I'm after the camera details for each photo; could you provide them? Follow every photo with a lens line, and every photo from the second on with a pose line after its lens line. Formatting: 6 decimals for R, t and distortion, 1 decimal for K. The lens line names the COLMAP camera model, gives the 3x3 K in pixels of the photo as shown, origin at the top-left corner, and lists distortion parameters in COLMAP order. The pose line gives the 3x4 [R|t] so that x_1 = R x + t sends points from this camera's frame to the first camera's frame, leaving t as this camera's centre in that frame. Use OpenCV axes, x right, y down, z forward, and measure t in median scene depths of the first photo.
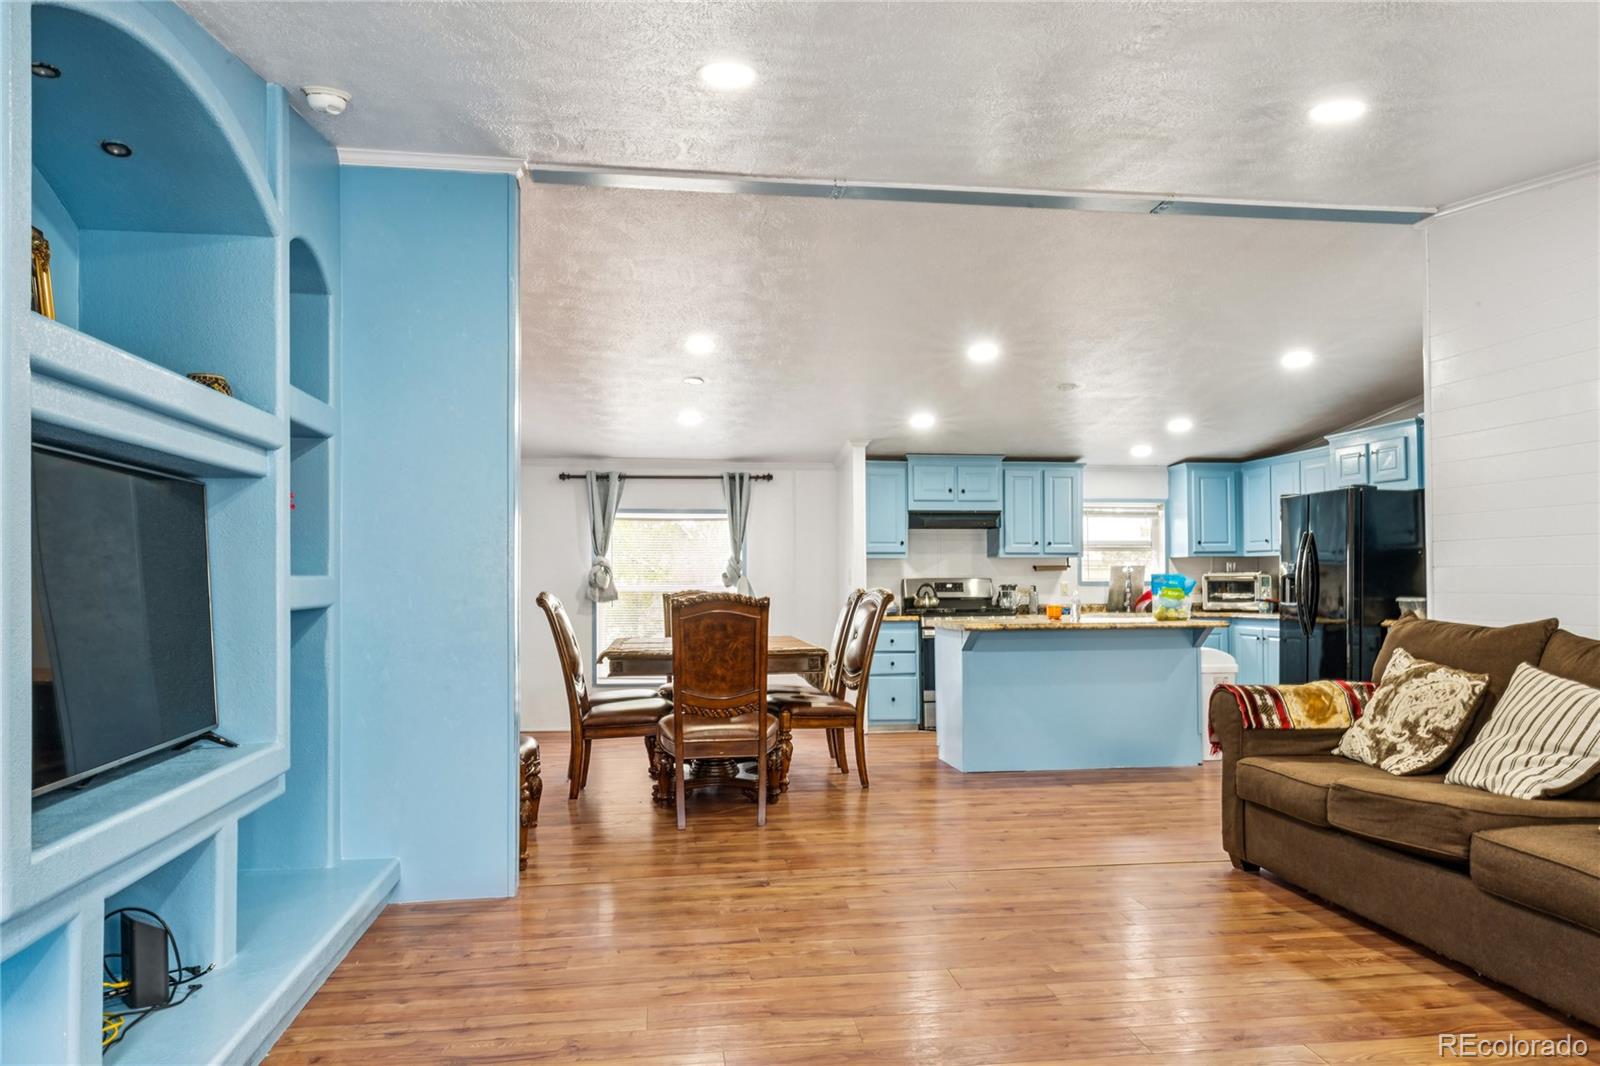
lens RADIAL K [[1063.4, 0, 797.8], [0, 1063.4, 537.7], [0, 0, 1]] dist [0.000671, 0.000201]
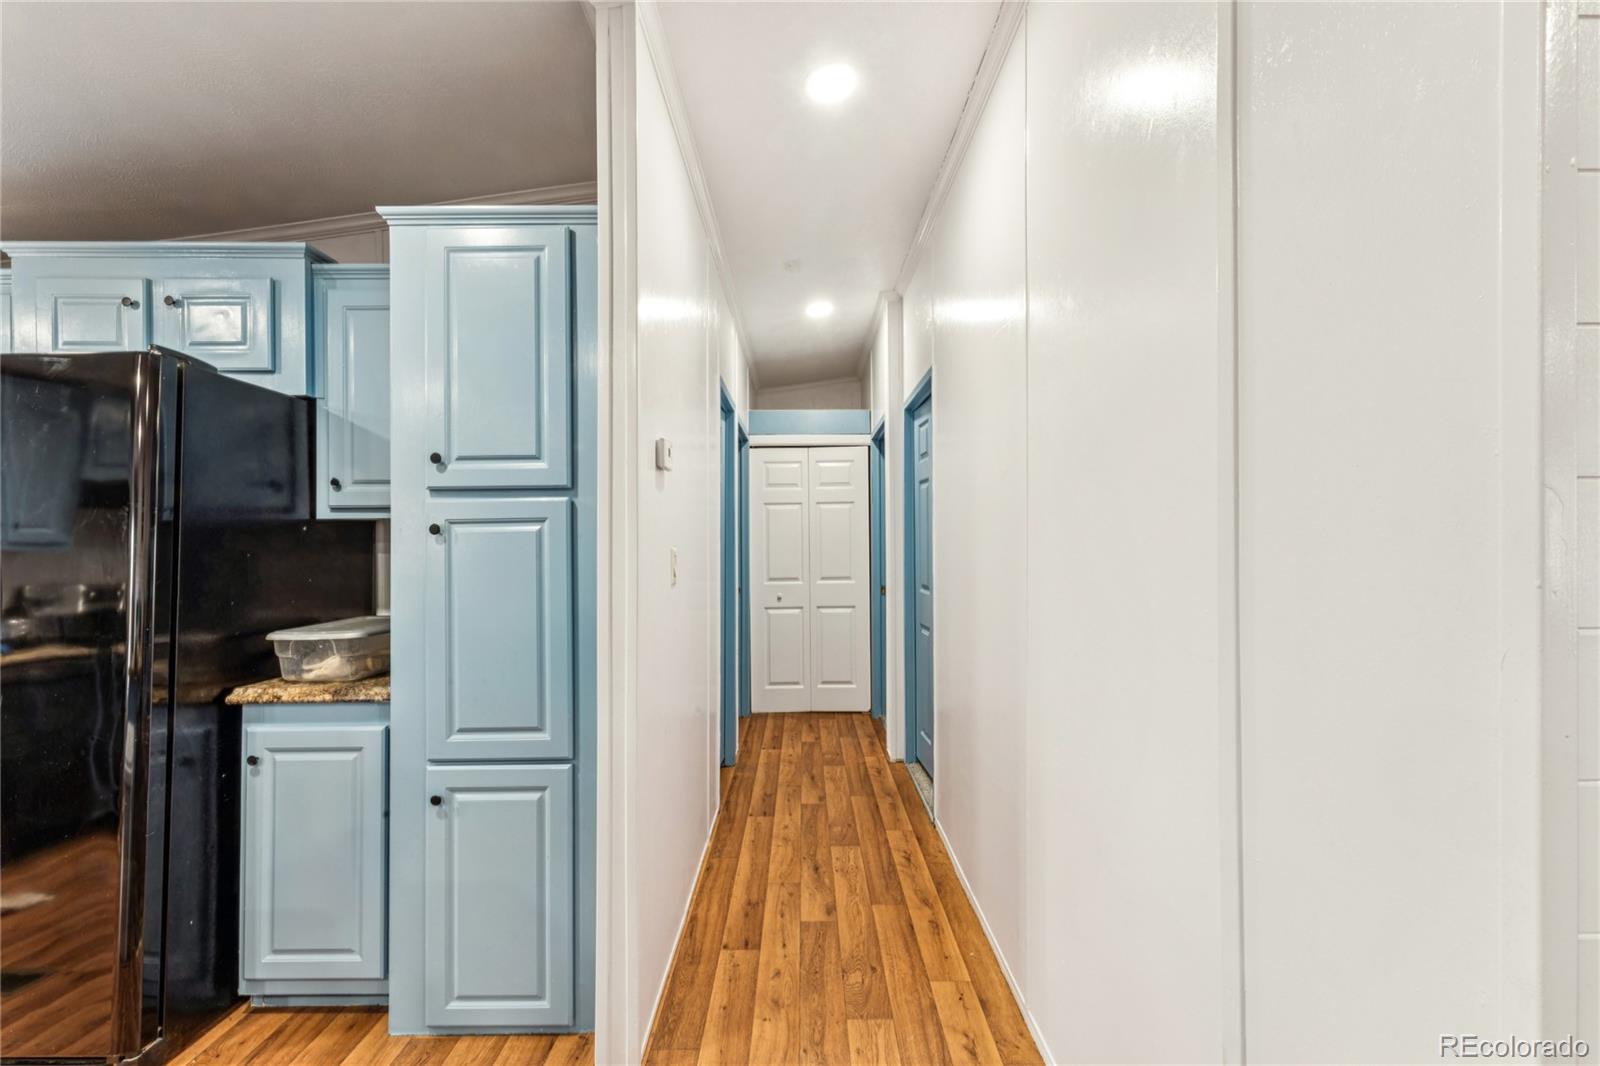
lens RADIAL K [[656.3, 0, 807.4], [0, 656.3, 535.6], [0, 0, 1]] dist [0.003272, -0.001461]
pose [[0.132581, 0.005981, 0.991154, 0.252268], [-0.029421, 0.999565, -0.002096, 0.008546], [-0.990735, -0.028883, 0.132699, 0.578190]]
